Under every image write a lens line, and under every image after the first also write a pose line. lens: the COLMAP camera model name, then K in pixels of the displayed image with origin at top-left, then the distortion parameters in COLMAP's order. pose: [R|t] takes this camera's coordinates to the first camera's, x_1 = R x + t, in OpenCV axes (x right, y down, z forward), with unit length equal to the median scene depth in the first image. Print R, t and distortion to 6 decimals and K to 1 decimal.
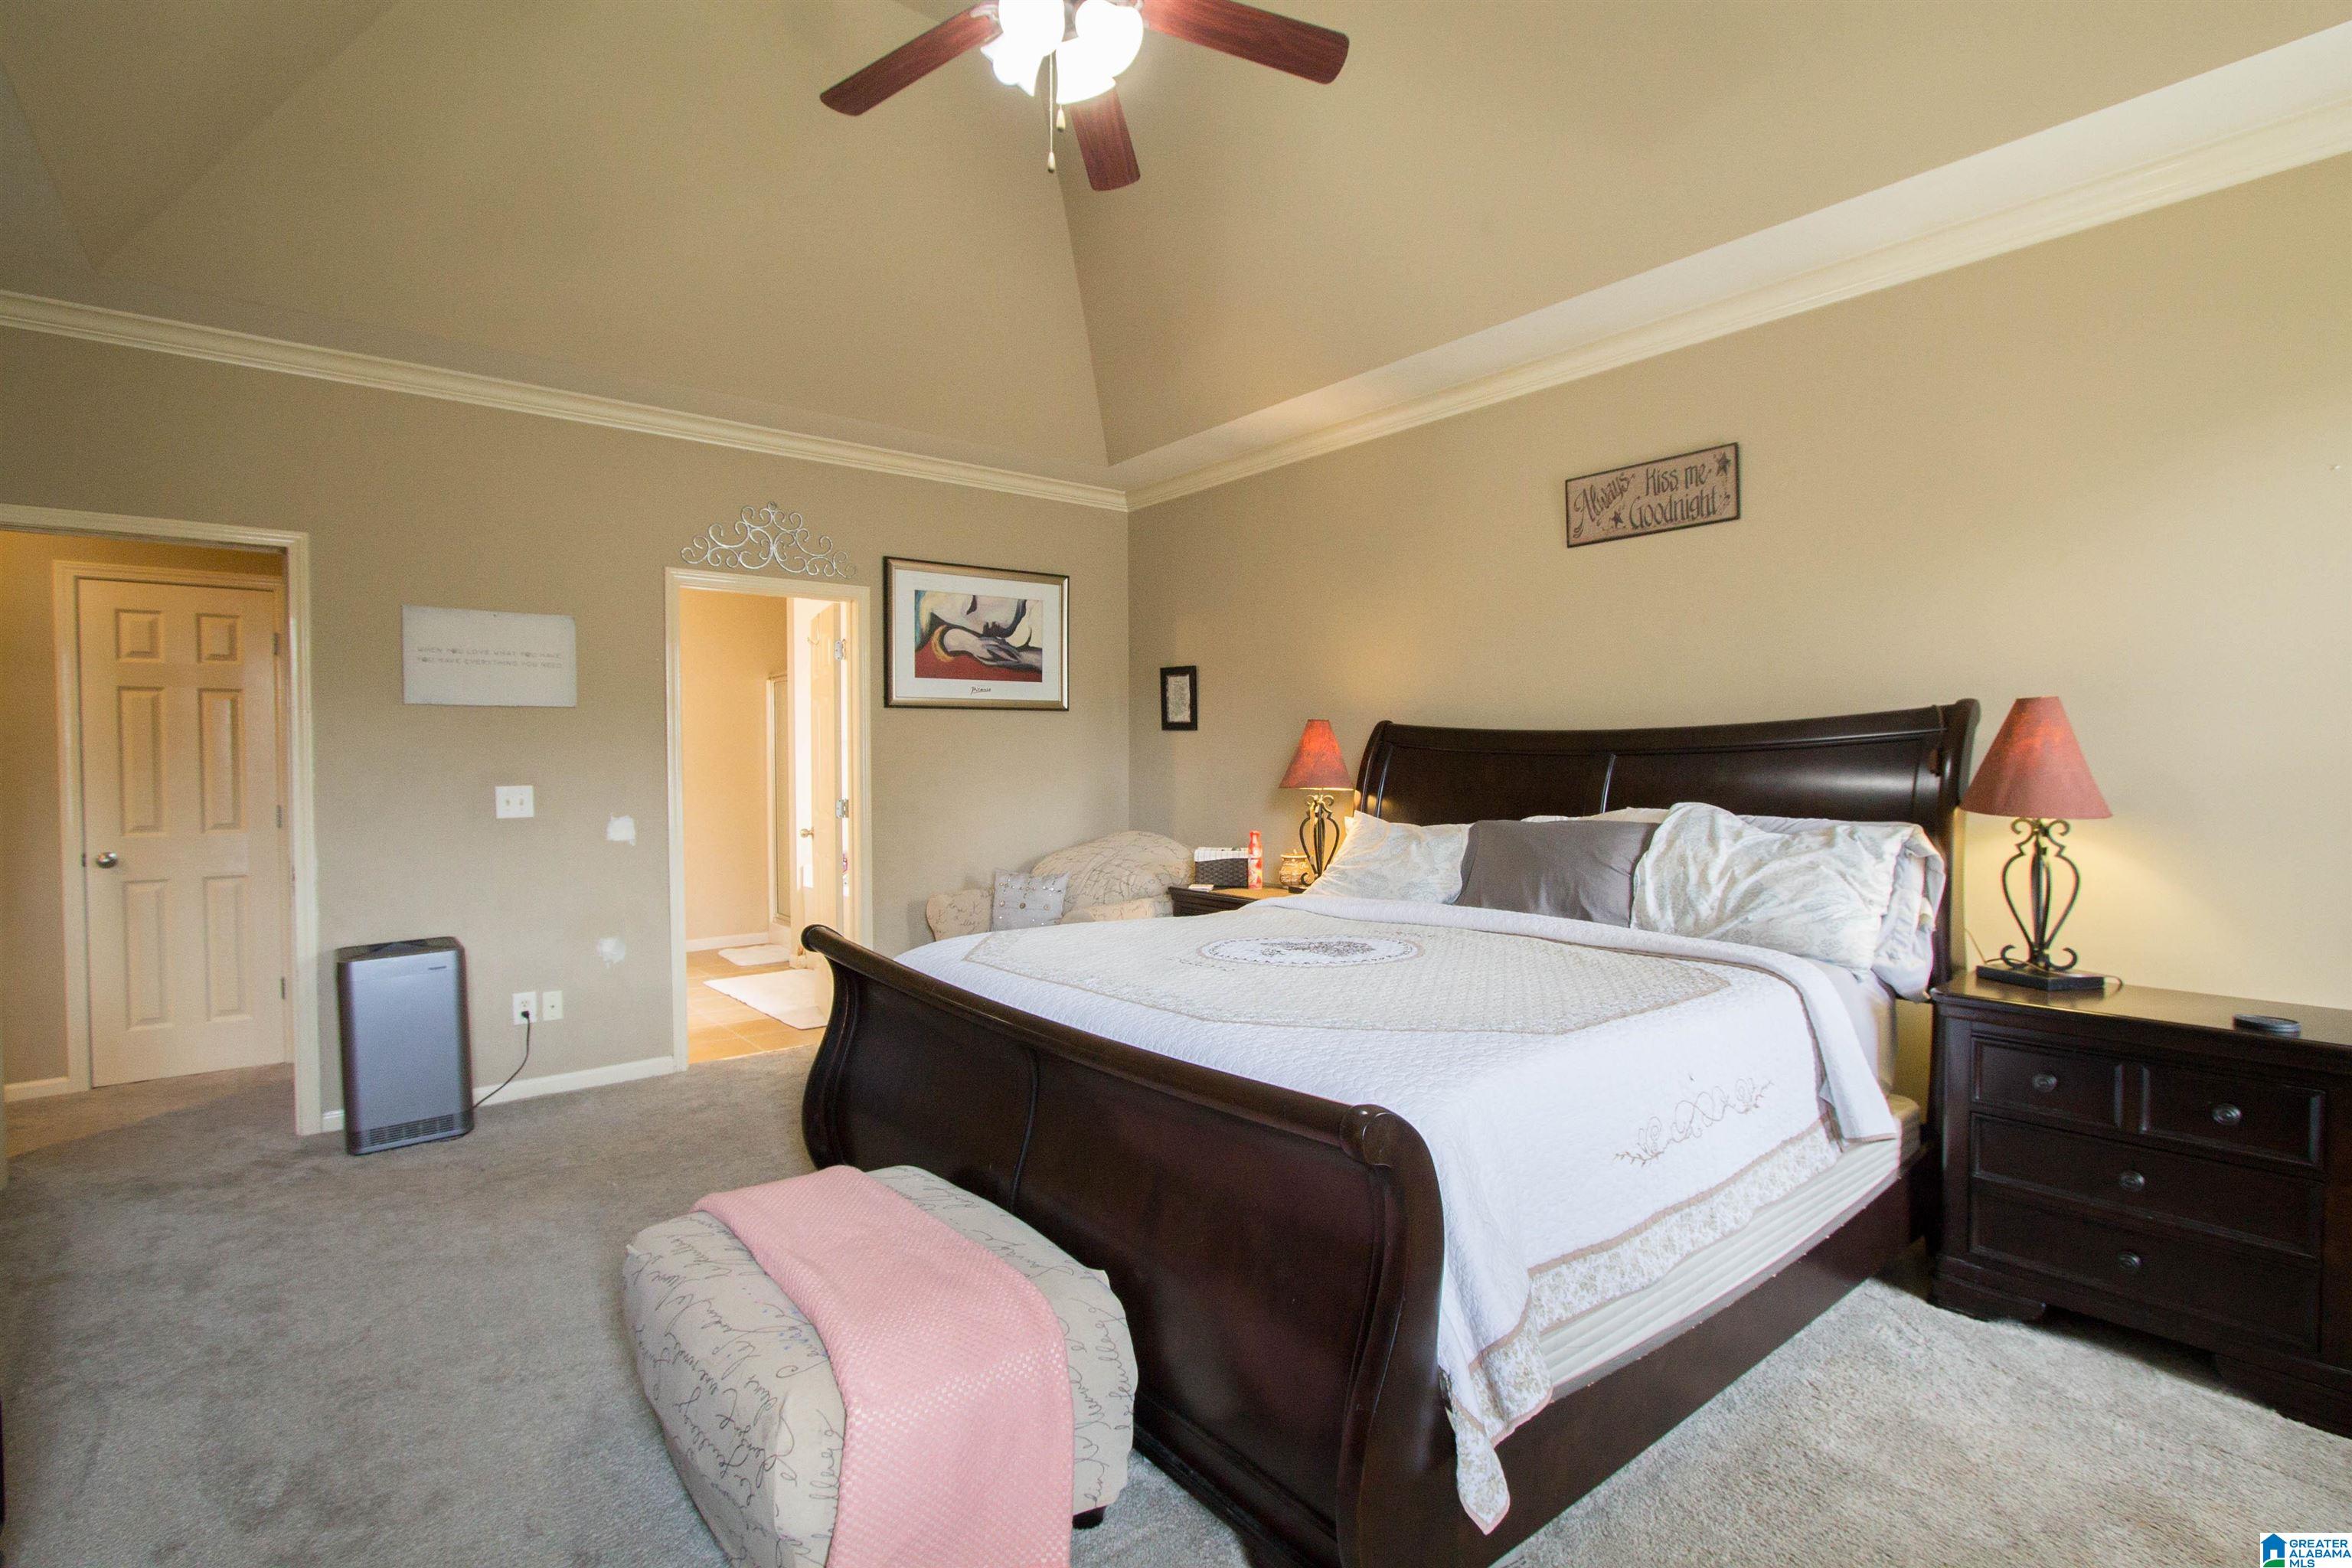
lens RADIAL K [[1105.2, 0, 1164.4], [0, 1105.2, 780.1], [0, 0, 1]] dist [-0.021505, 0.003481]
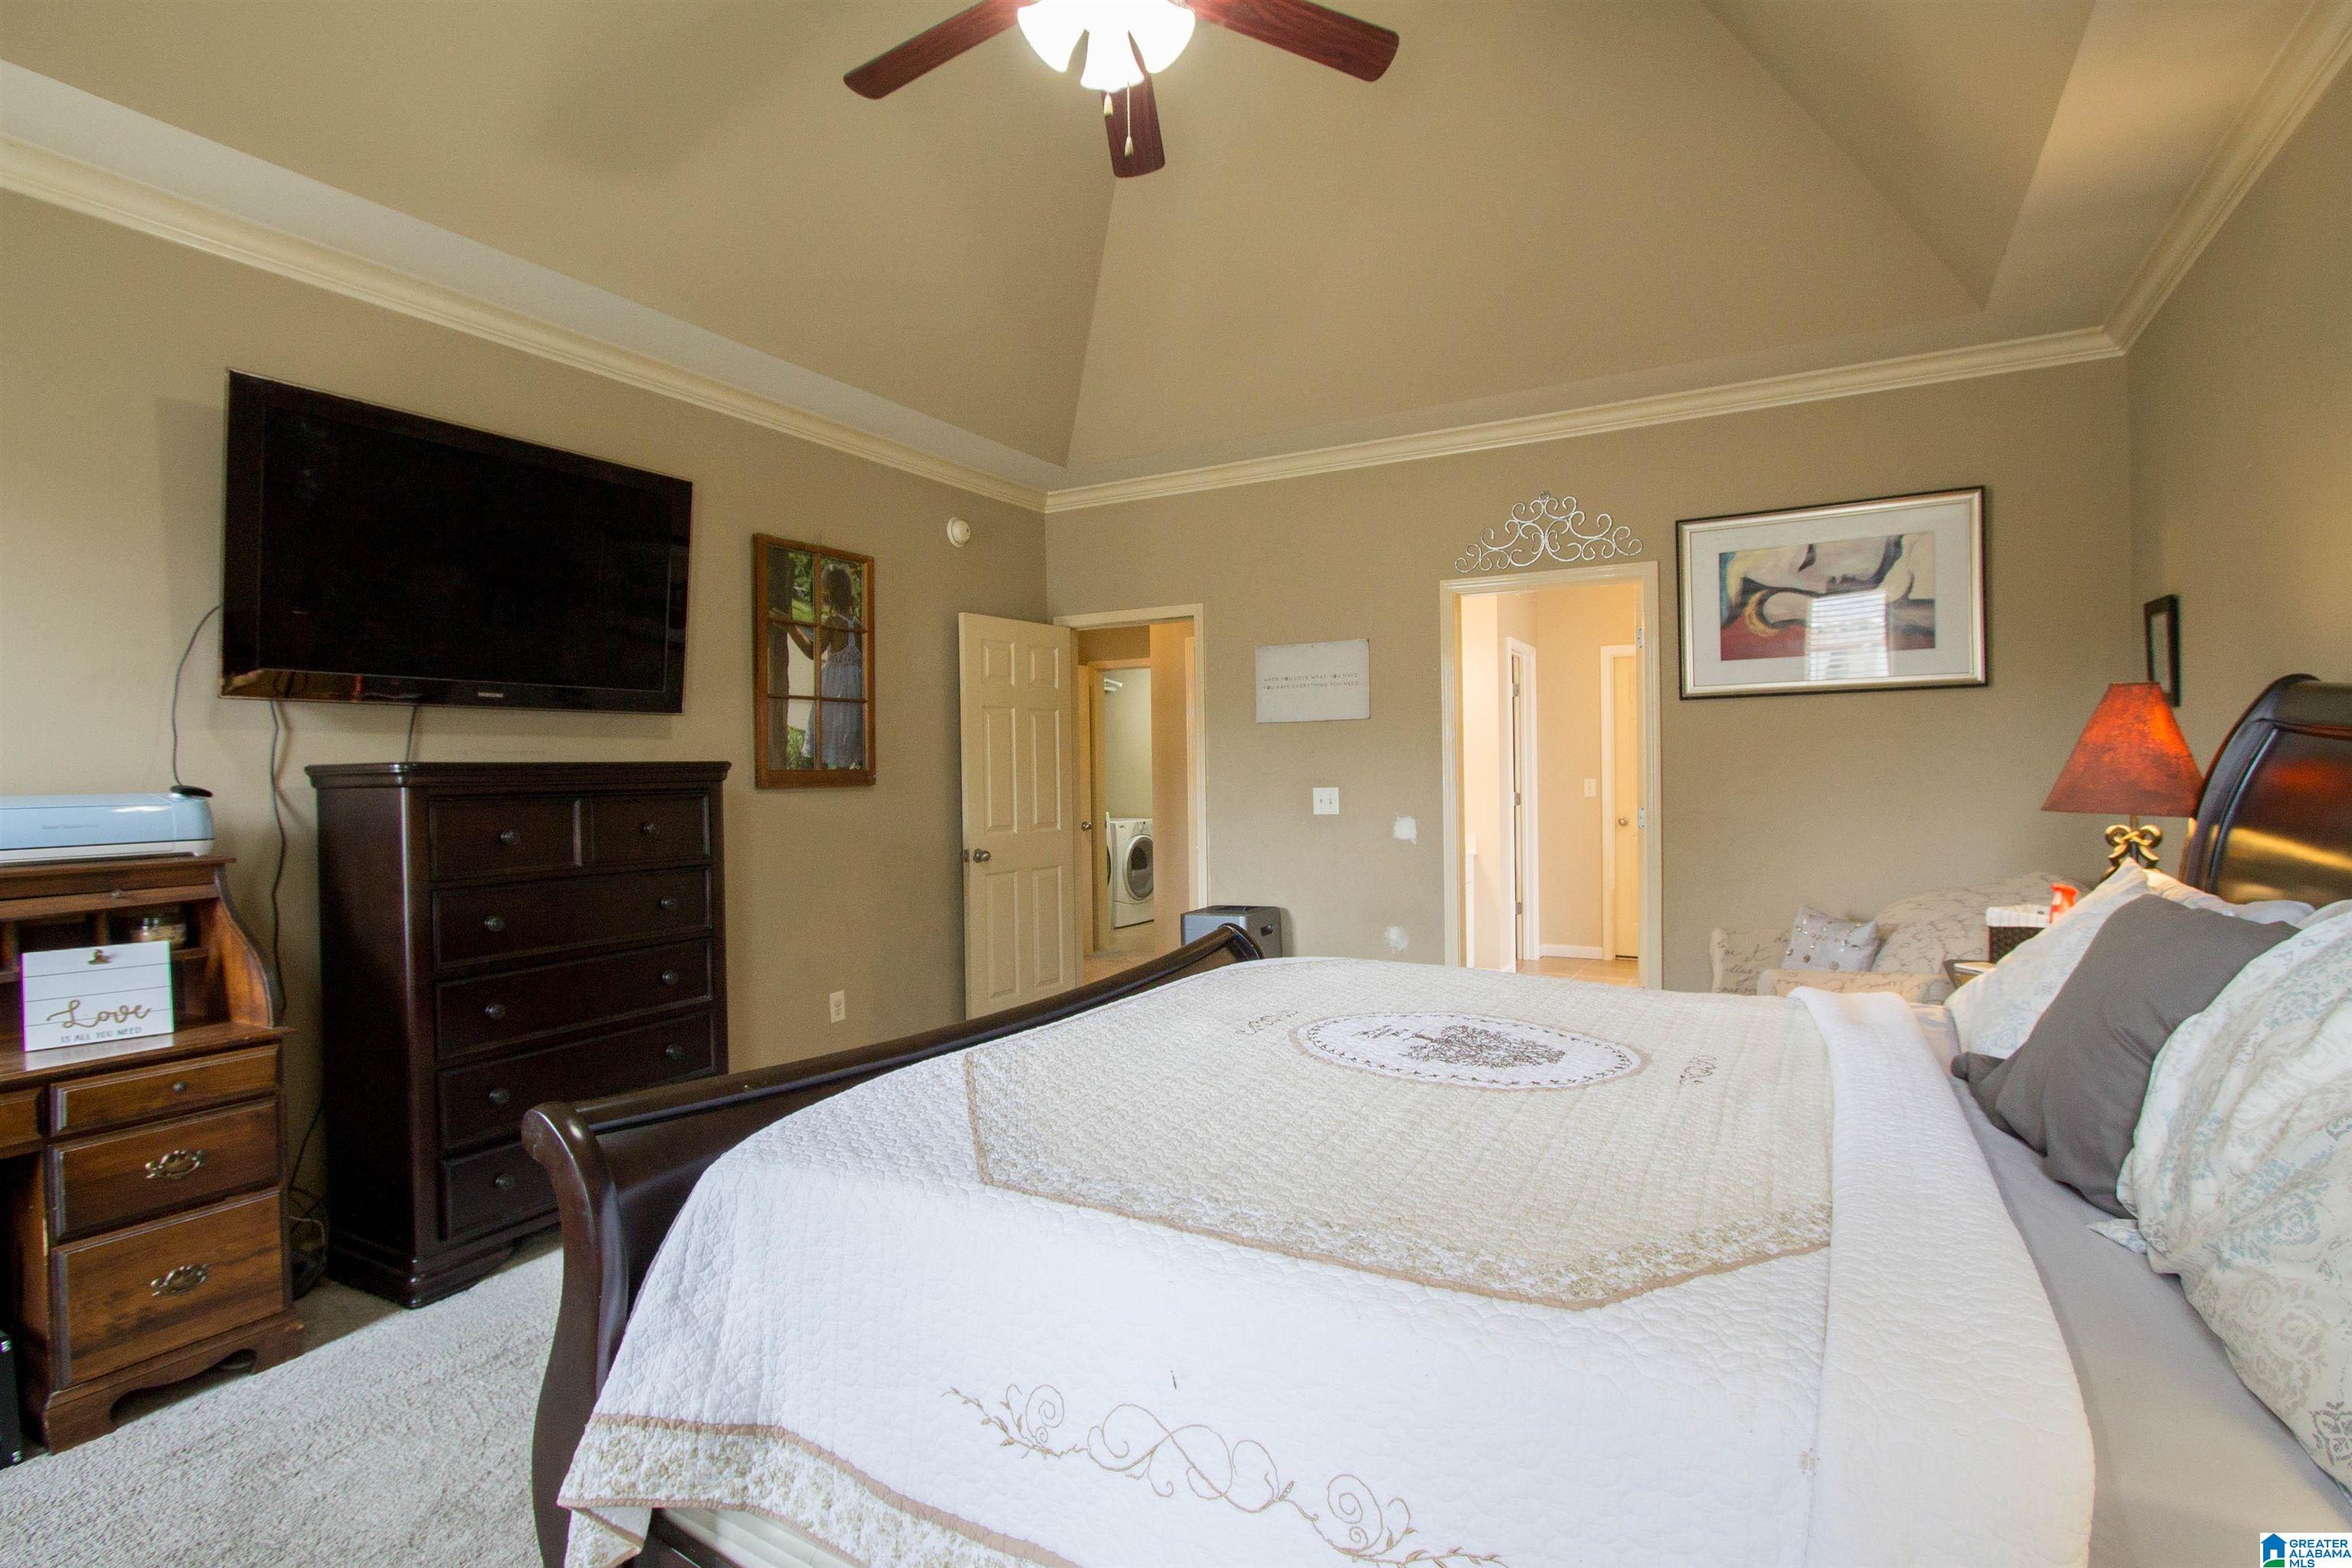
lens RADIAL K [[1105.2, 0, 1165.6], [0, 1105.2, 784.8], [0, 0, 1]] dist [-0.021505, 0.003481]
pose [[0.369291, 0.013851, -0.929211, 0.384341], [-0.005580, 0.999904, 0.012688, -0.009705], [0.929297, 0.000500, 0.369332, 0.326299]]
